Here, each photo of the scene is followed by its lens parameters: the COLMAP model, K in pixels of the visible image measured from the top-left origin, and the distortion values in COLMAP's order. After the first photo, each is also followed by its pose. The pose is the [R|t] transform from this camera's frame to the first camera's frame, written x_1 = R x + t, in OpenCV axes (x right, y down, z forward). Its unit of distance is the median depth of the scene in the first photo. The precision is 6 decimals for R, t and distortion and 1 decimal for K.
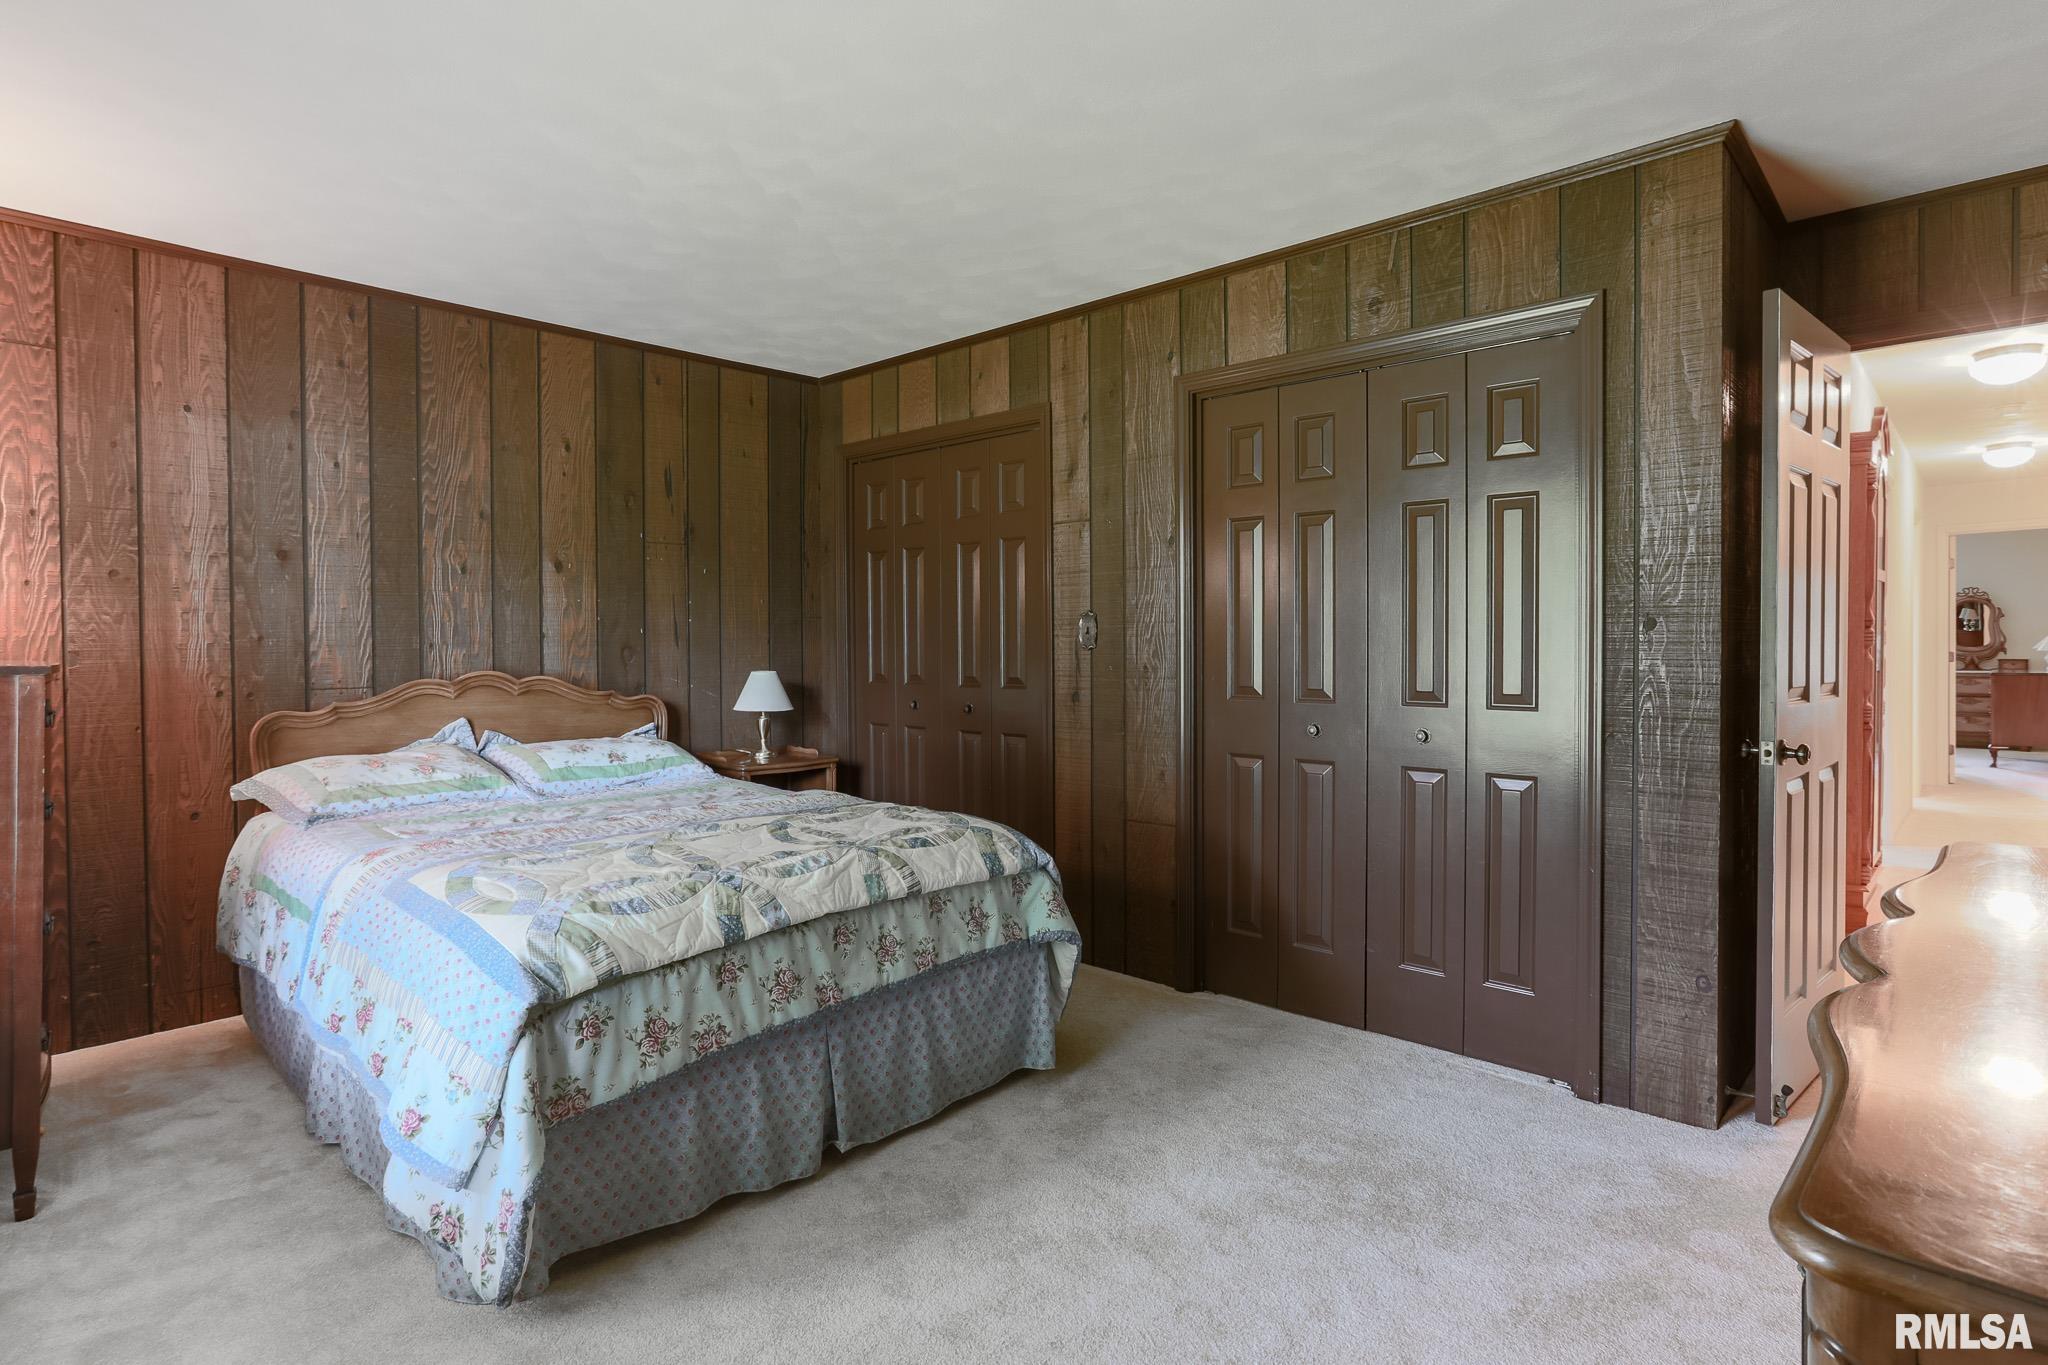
lens RADIAL K [[1013.9, 0, 1034.4], [0, 1013.9, 666.2], [0, 0, 1]] dist [-0.005471, 0.002472]
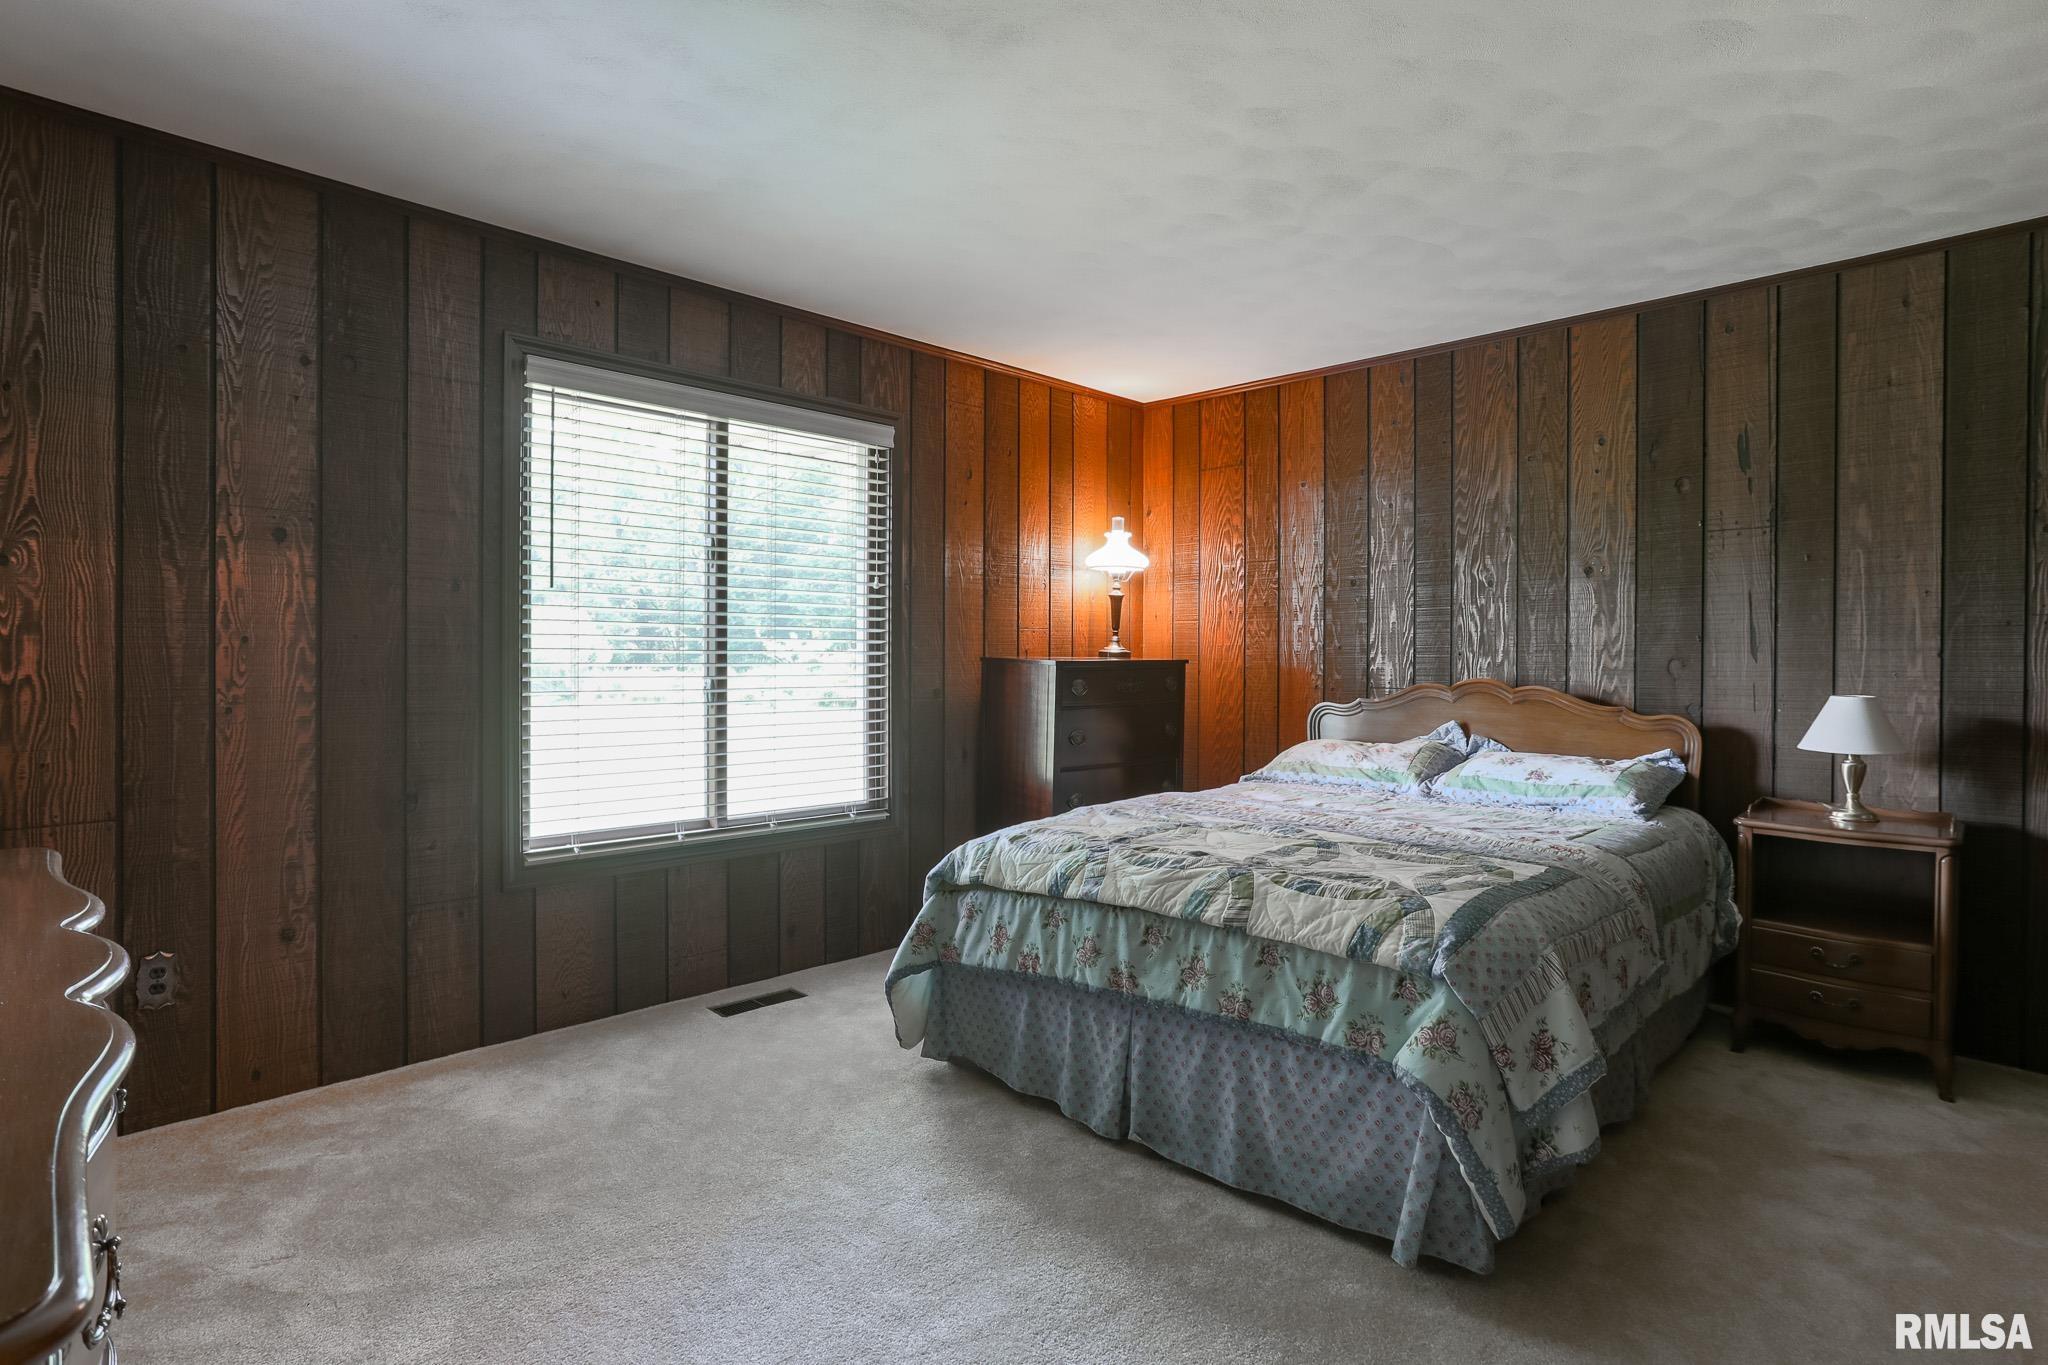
lens RADIAL K [[1013.9, 0, 1034.4], [0, 1013.9, 666.5], [0, 0, 1]] dist [-0.005471, 0.002472]
pose [[0.024392, 0.019661, -0.999509, 0.566861], [-0.031239, 0.999333, 0.018895, -0.014998], [0.999214, 0.030763, 0.024990, 0.581511]]
